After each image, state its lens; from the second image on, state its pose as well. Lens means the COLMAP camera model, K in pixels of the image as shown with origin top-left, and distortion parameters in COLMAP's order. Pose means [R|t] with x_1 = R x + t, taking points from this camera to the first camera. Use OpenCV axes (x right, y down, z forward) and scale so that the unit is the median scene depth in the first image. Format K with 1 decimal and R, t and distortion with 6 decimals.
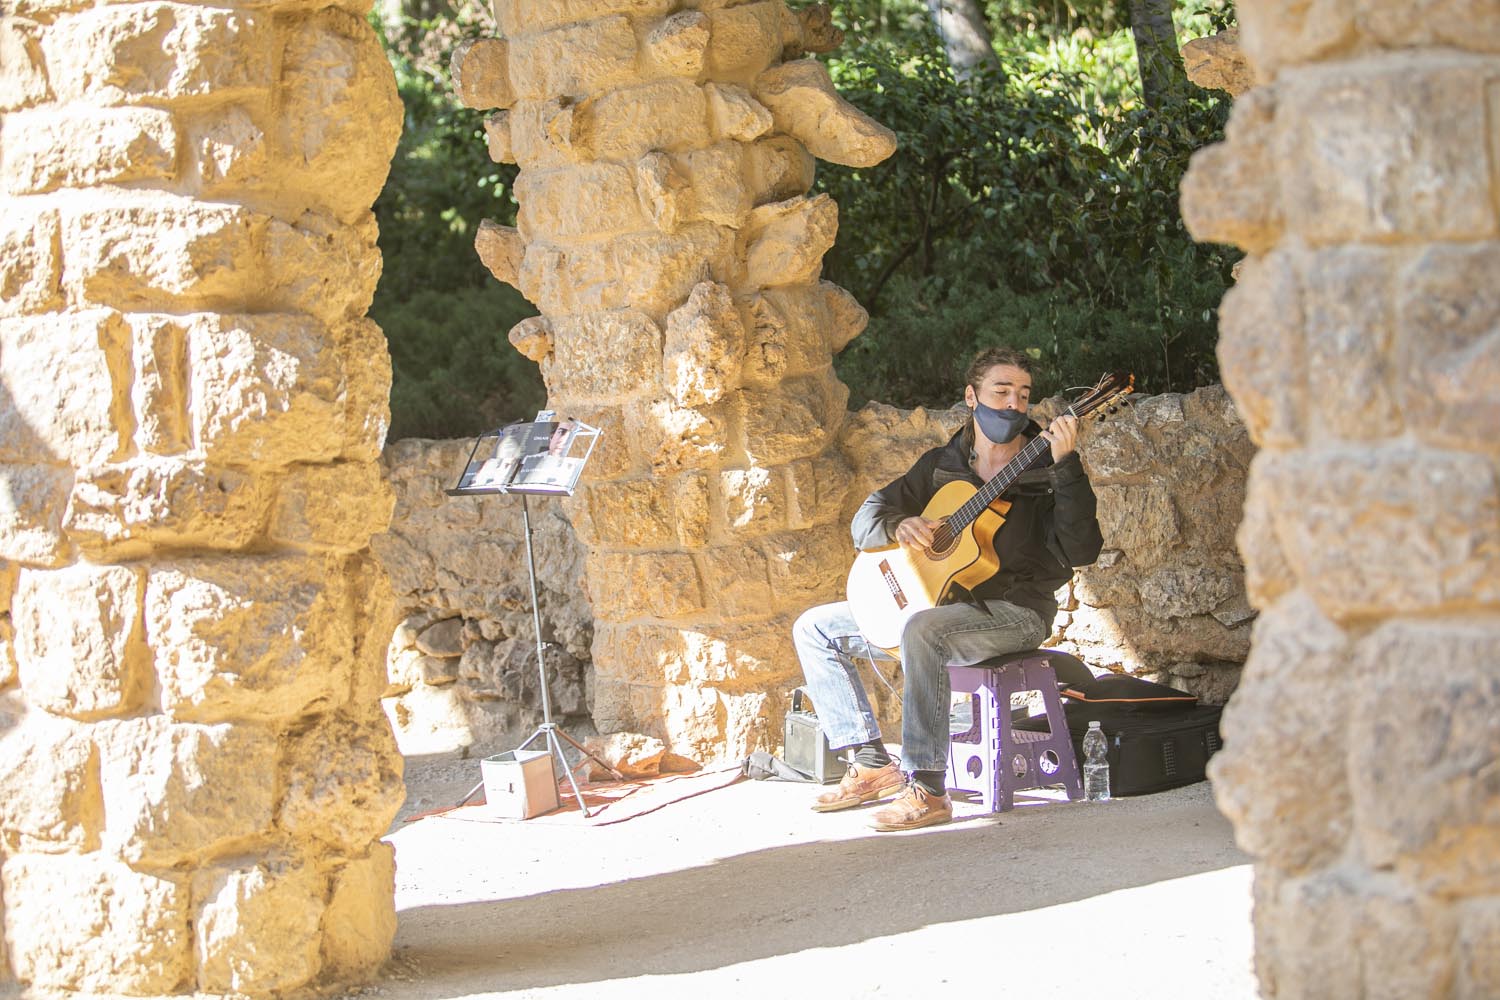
lens RADIAL K [[3044.9, 0, 750.0], [0, 3044.9, 500.0], [0, 0, 1]] dist [-0.324729, 0.145414]
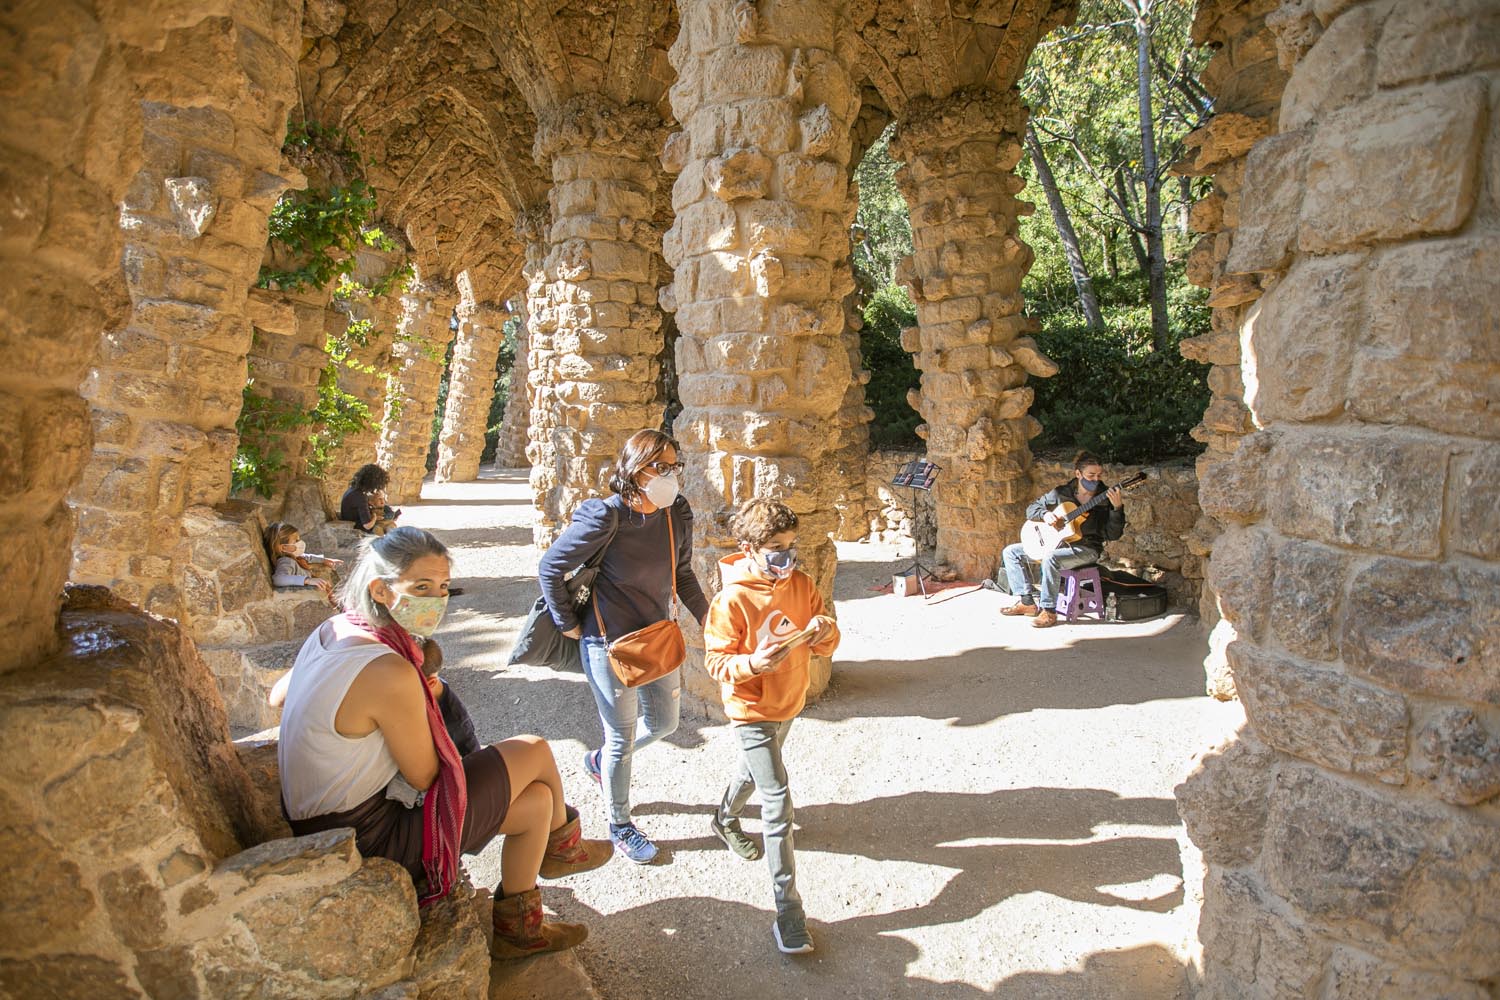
lens RADIAL K [[772.5, 0, 760.0], [0, 772.5, 532.6], [0, 0, 1]] dist [-0.055275, 0.024520]
pose [[0.947353, 0.089803, -0.307341, 0.020119], [-0.044925, 0.987648, 0.150108, -0.069867], [0.317025, -0.128398, 0.939686, 0.262147]]
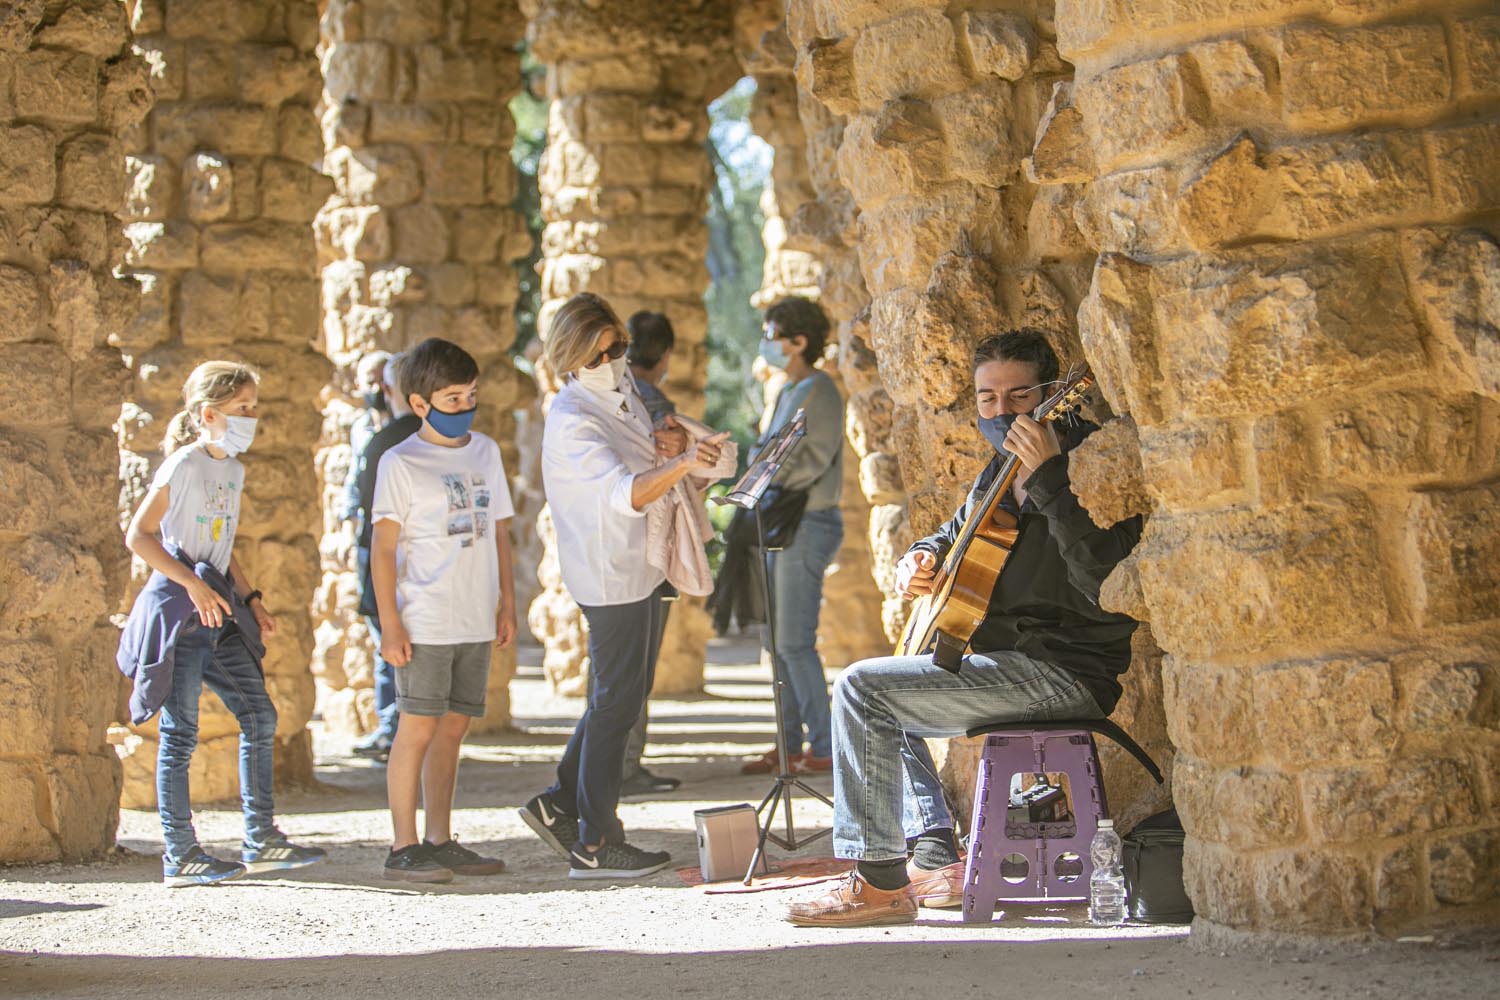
lens RADIAL K [[3394.6, 0, 789.6], [0, 3394.6, 463.7], [0, 0, 1]] dist [-0.310308, -0.043058]
pose [[0.743154, 0.018276, -0.668871, 0.623866], [-0.033827, 0.999375, -0.010278, -0.004472], [0.668265, 0.030264, 0.743308, 0.319013]]
